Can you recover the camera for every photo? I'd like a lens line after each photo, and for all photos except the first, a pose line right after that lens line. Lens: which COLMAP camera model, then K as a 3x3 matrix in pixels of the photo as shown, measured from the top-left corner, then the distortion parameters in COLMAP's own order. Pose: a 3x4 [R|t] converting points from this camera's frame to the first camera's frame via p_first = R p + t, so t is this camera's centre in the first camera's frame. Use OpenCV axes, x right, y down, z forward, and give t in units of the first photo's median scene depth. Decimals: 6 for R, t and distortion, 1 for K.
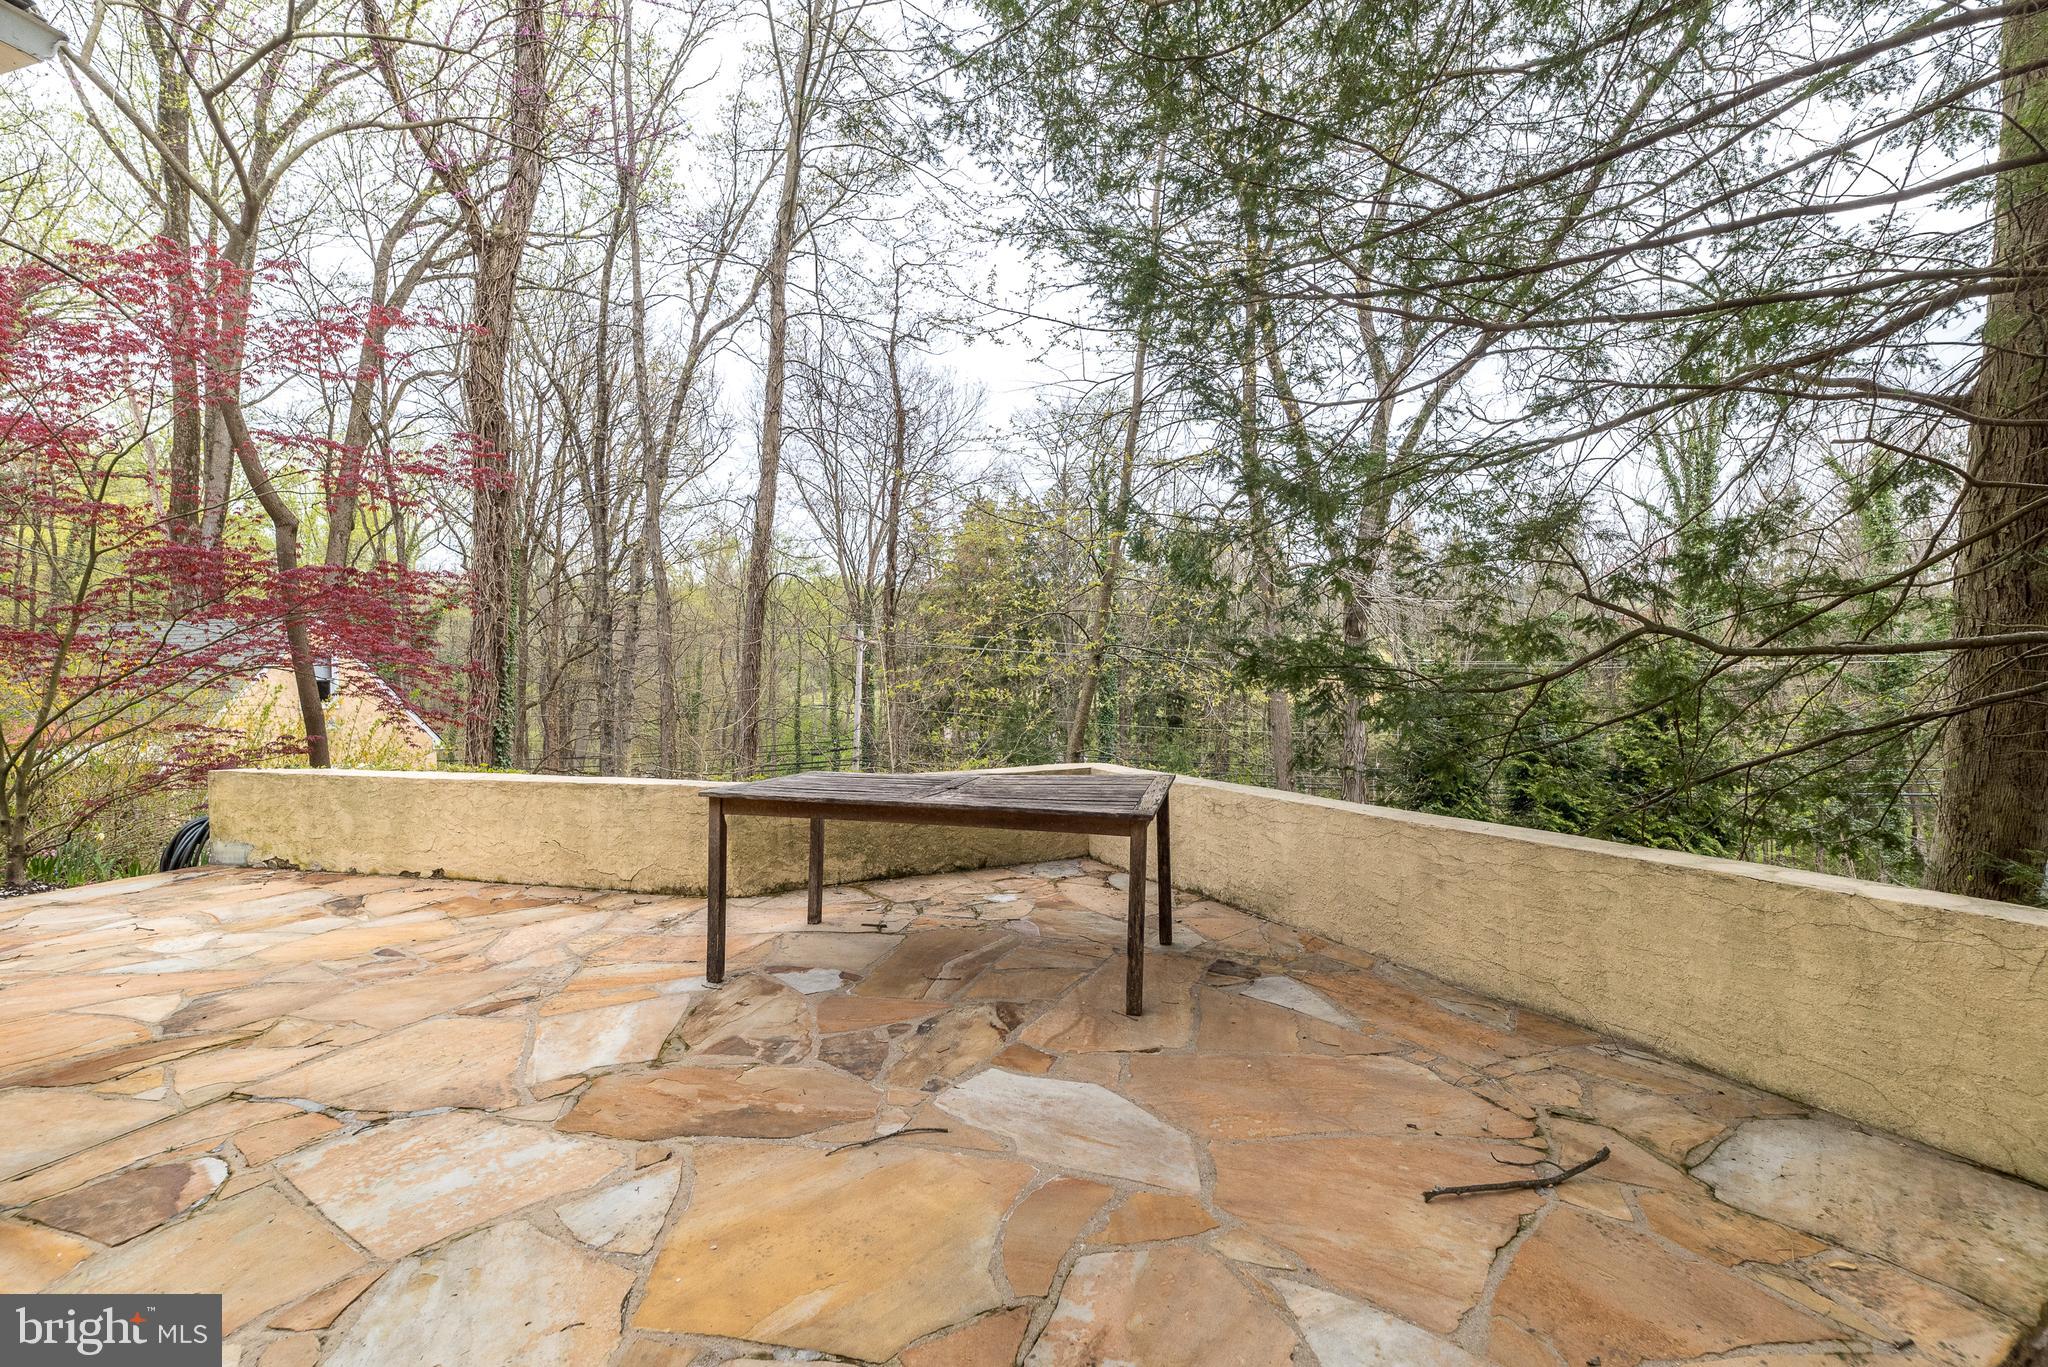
lens RADIAL K [[918.5, 0, 1025.1], [0, 918.5, 687.4], [0, 0, 1]] dist [0.010254, -0.000553]
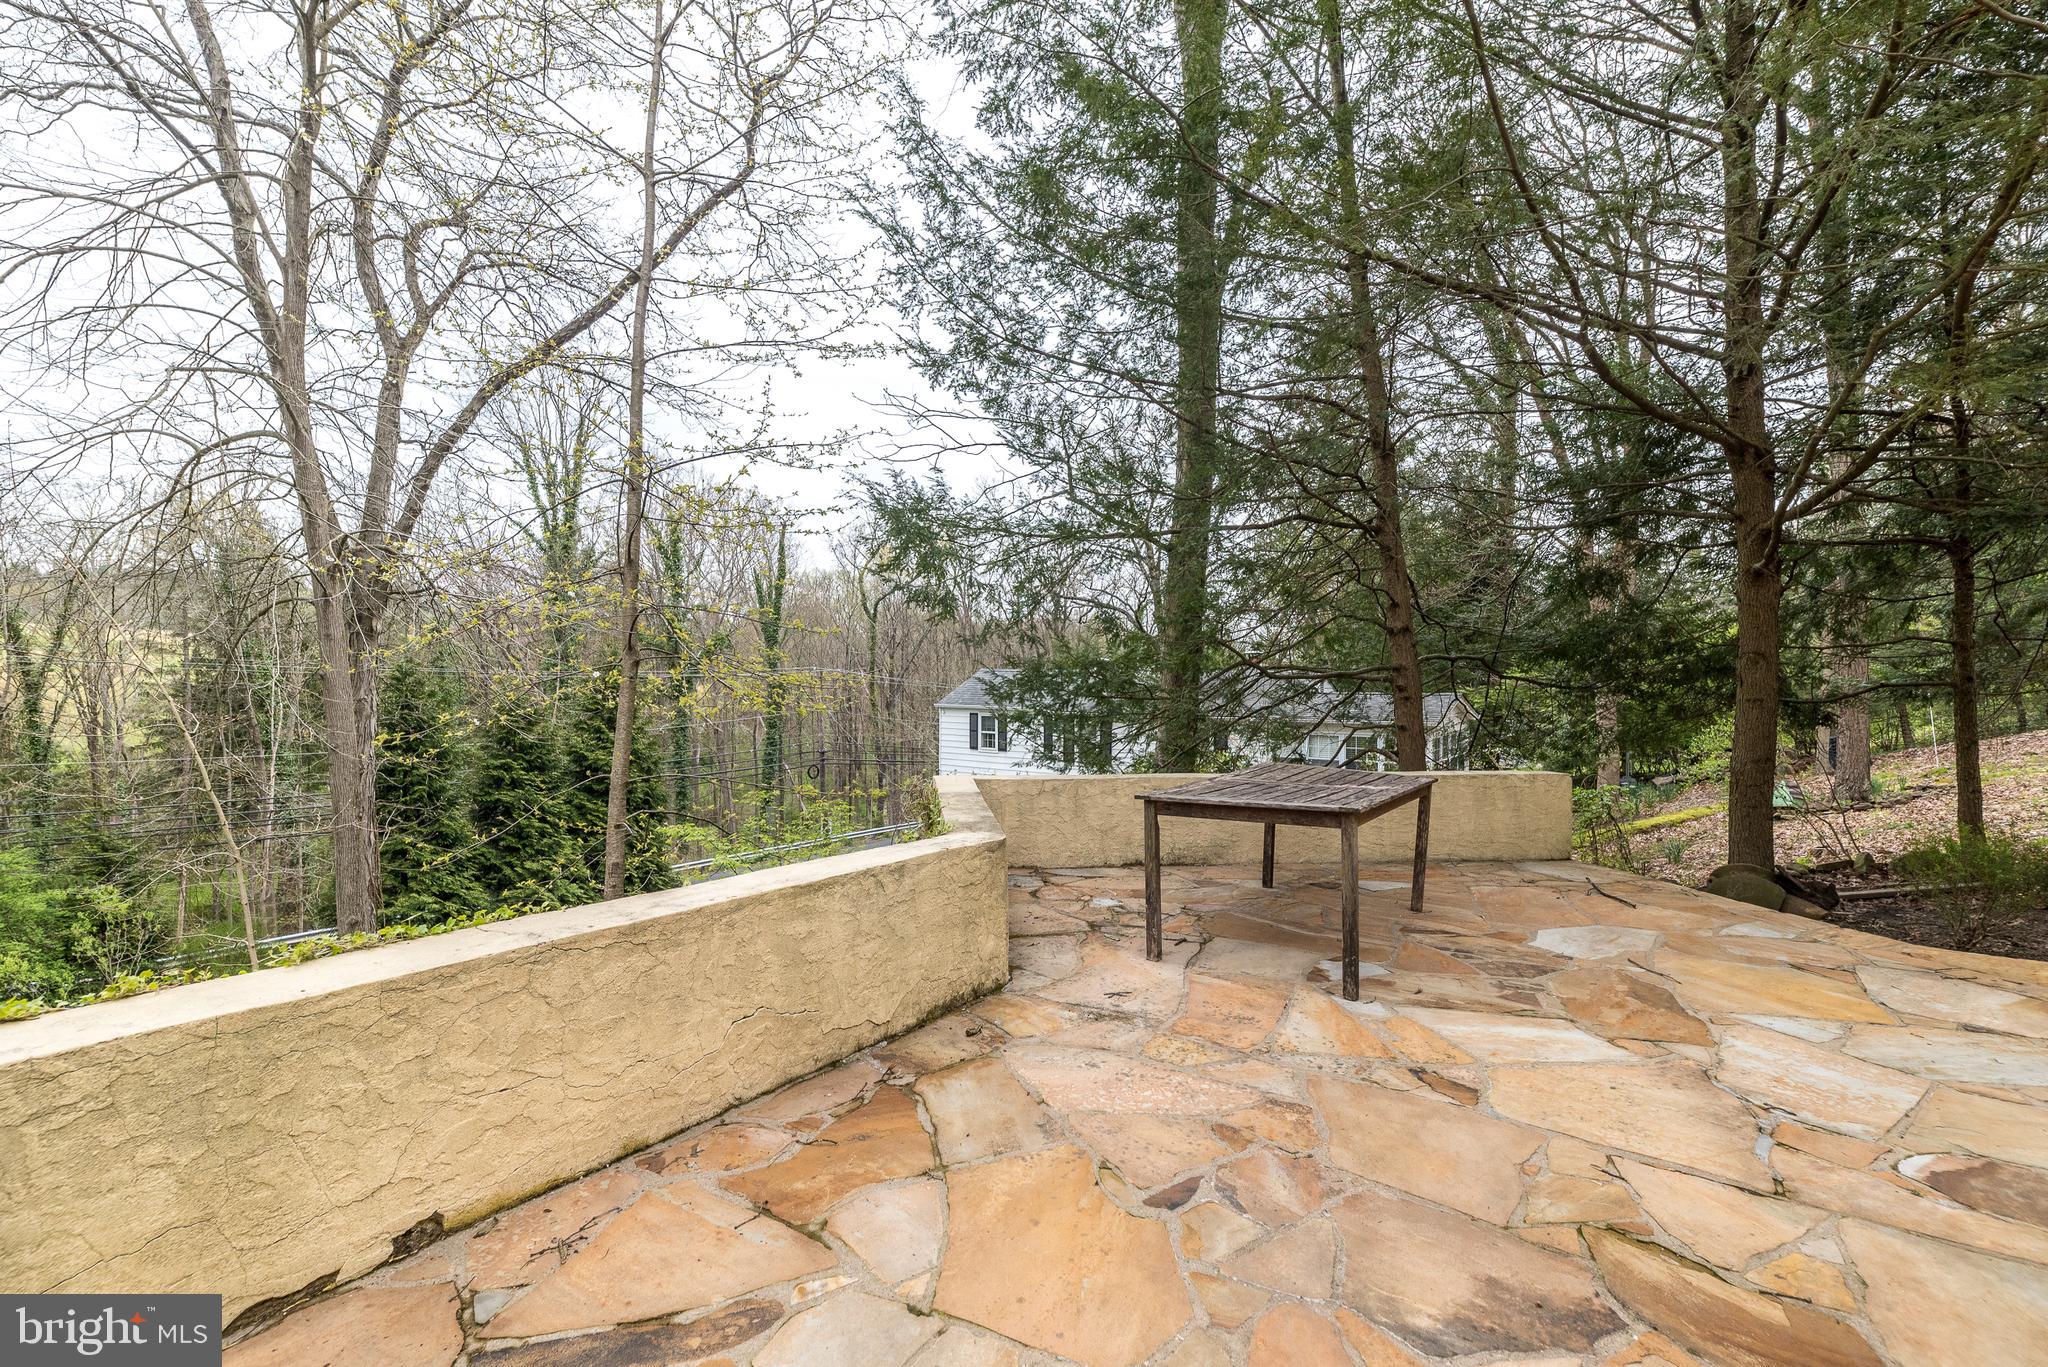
lens RADIAL K [[894.2, 0, 1025.8], [0, 894.2, 687.6], [0, 0, 1]] dist [0.008450, -0.000036]
pose [[0.331149, -0.001718, 0.943577, -0.885882], [0.008208, 0.999966, -0.001060, -0.010947], [-0.943543, 0.008096, 0.331152, 0.654216]]
